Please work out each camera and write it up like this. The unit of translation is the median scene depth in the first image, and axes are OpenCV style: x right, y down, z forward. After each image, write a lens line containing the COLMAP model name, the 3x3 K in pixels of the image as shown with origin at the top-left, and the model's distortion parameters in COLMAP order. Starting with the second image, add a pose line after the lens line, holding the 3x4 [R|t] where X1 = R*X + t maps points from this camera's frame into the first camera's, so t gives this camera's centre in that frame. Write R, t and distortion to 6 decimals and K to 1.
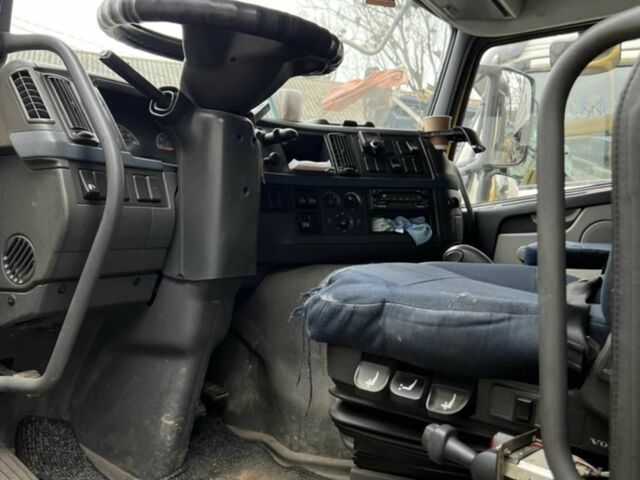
lens RADIAL K [[636.2, 0, 320.0], [0, 636.2, 240.0], [0, 0, 1]] dist [0.108886, -0.181845]
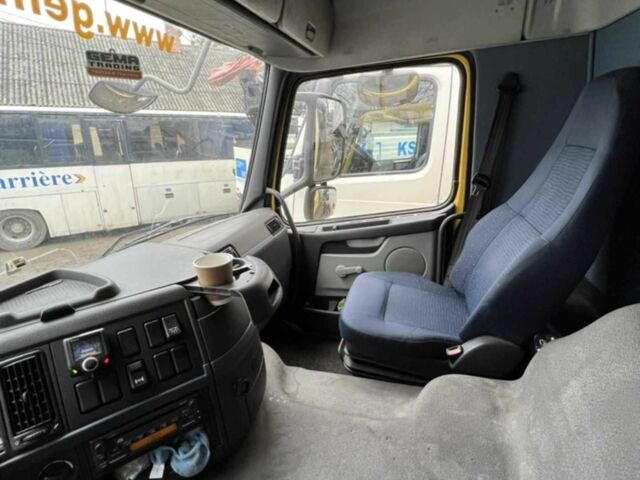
lens RADIAL K [[338.0, 0, 319.7], [0, 338.0, 237.6], [0, 0, 1]] dist [-0.000908, 0.000131]
pose [[0.972010, -0.112782, 0.206098, 0.345361], [0.051740, 0.958465, 0.280477, -0.486386], [-0.229170, -0.261963, 0.937473, 0.961517]]
